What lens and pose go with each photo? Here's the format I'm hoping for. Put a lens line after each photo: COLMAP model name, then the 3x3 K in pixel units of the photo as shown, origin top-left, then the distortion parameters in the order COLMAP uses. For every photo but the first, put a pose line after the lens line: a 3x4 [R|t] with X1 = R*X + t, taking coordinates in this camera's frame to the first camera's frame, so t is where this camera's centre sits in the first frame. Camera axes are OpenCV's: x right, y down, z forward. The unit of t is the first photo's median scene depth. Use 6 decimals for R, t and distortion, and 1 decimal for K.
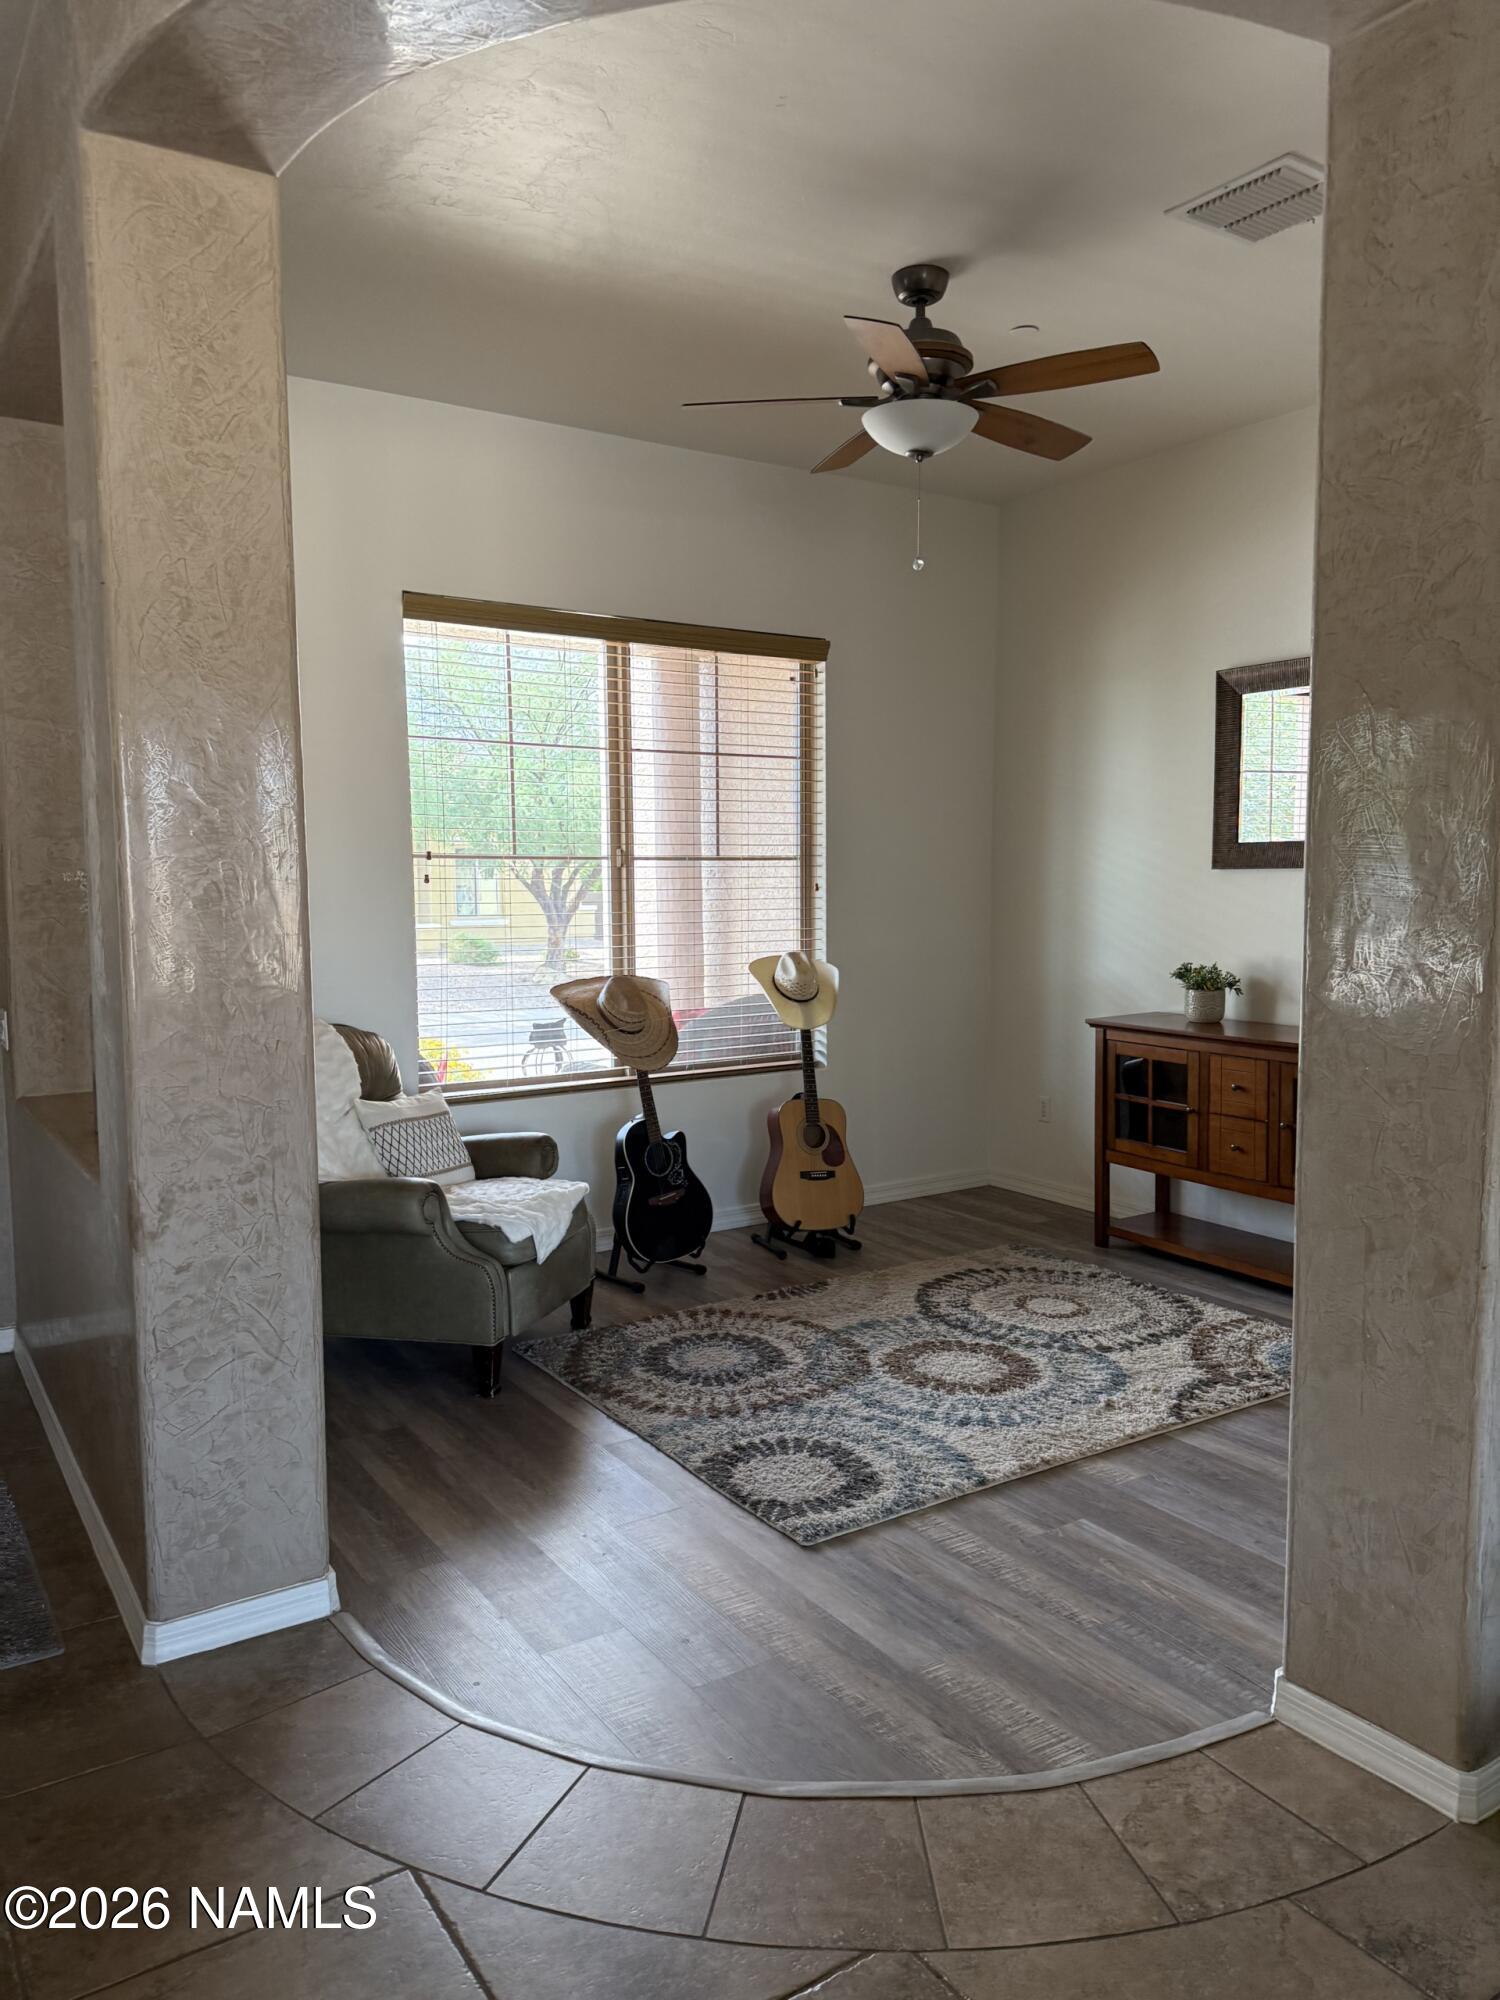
lens RADIAL K [[1405.8, 0, 738.5], [0, 1405.8, 1002.8], [0, 0, 1]] dist [0.177505, -0.307469]
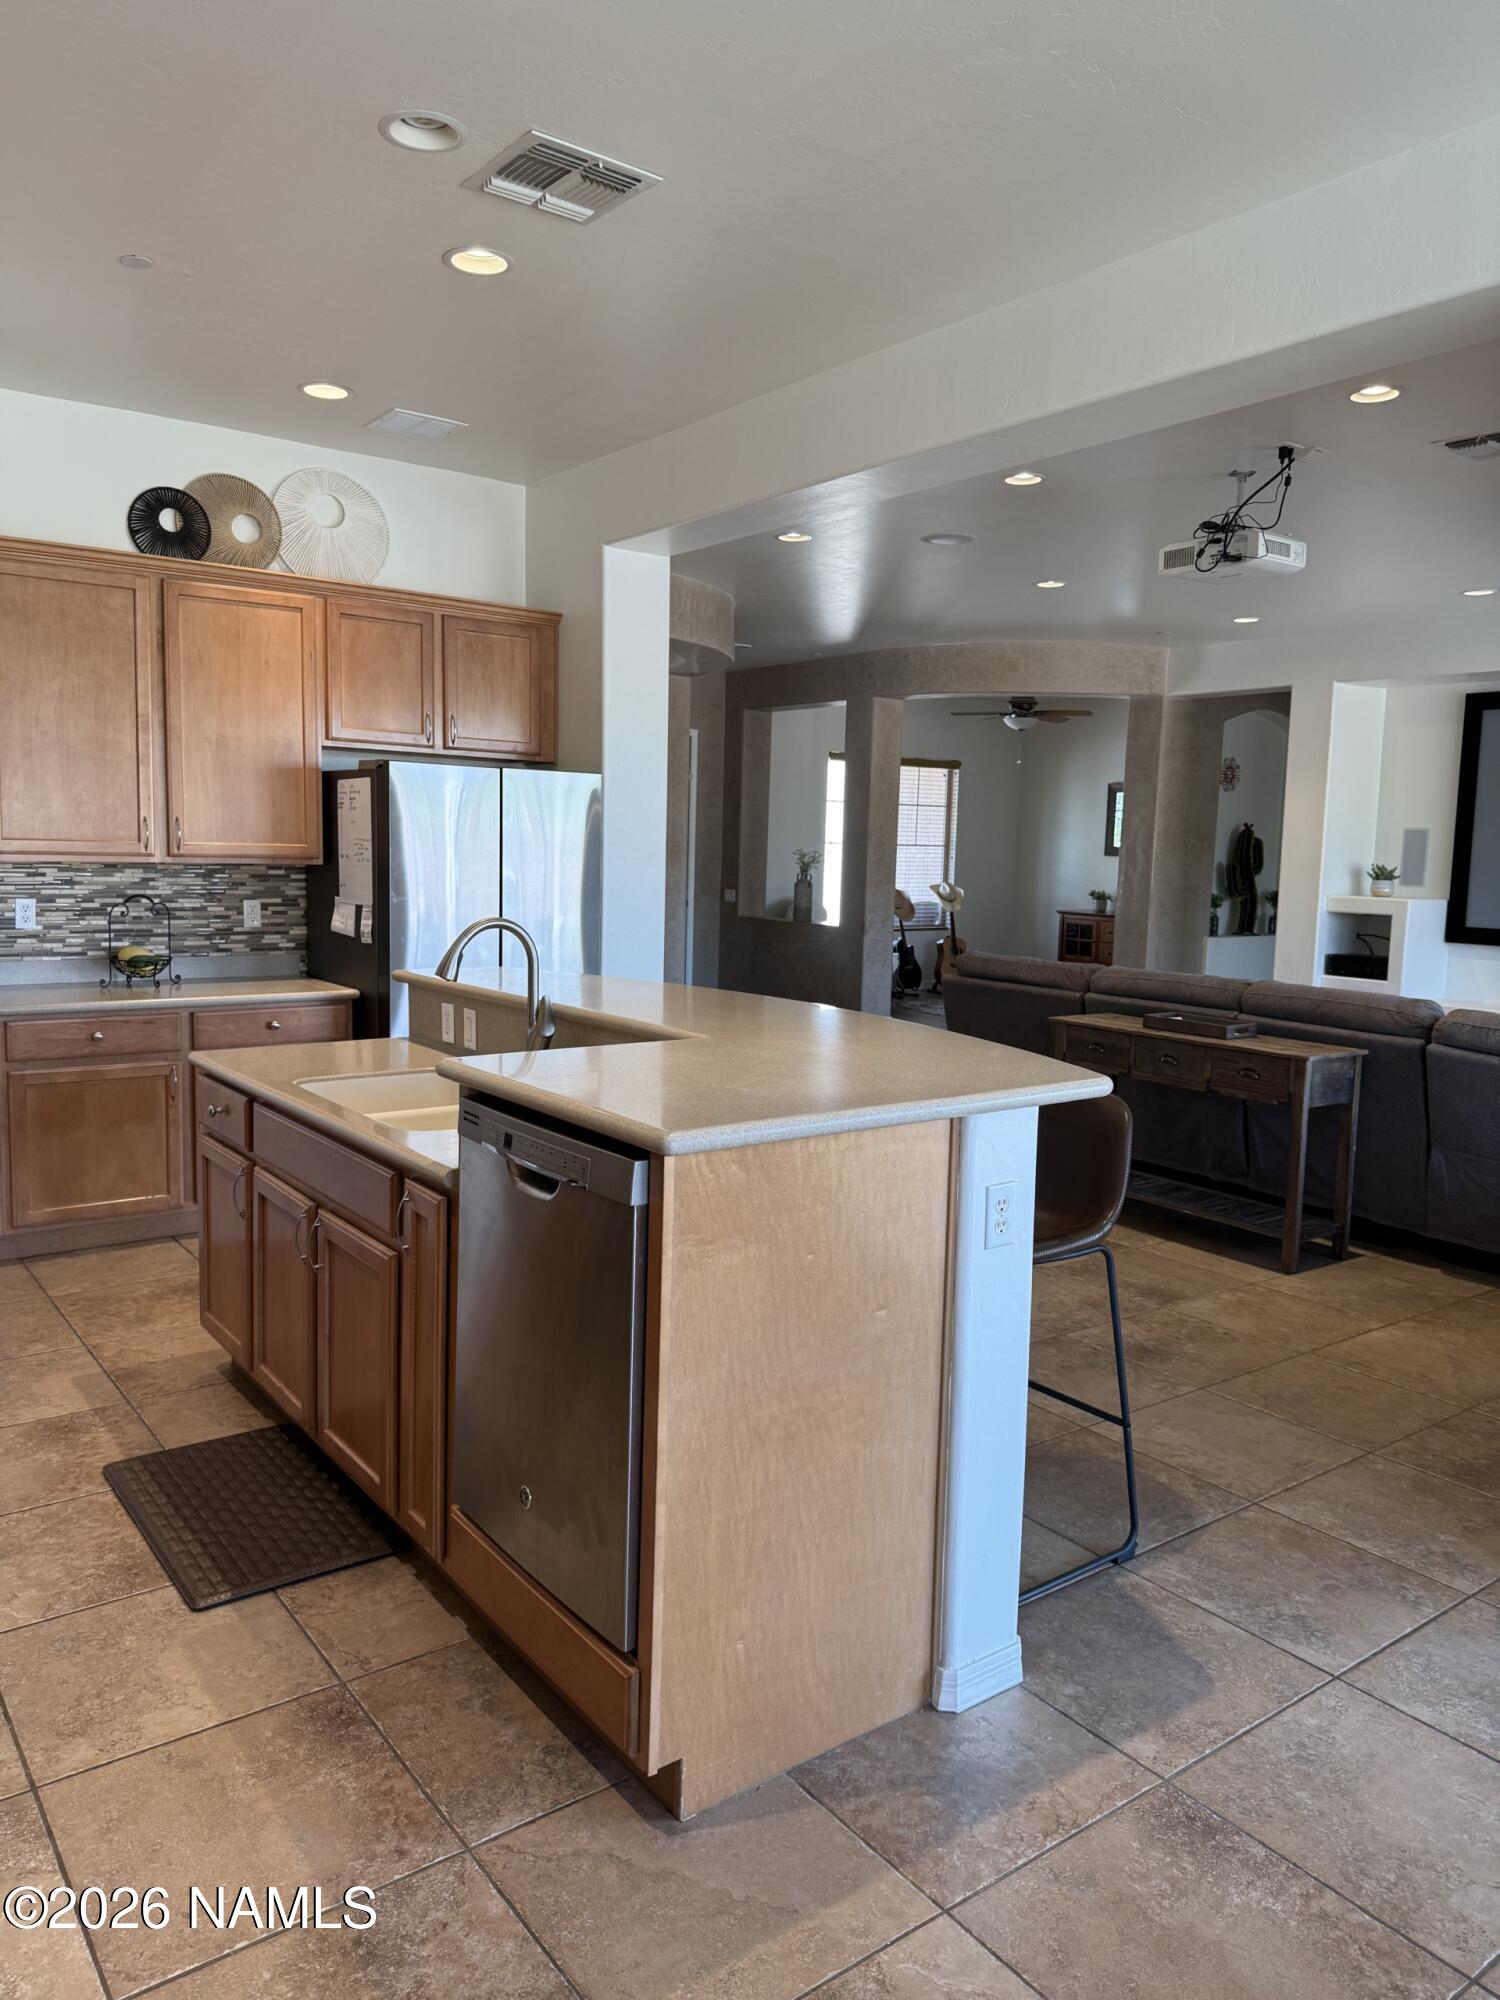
lens RADIAL K [[1405.8, 0, 738.5], [0, 1405.8, 1002.8], [0, 0, 1]] dist [0.177505, -0.307469]
pose [[0.997755, 0.022832, 0.062965, -0.523187], [-0.024411, 0.999404, 0.024428, 0.136656], [-0.062370, -0.025910, 0.997717, -1.653595]]
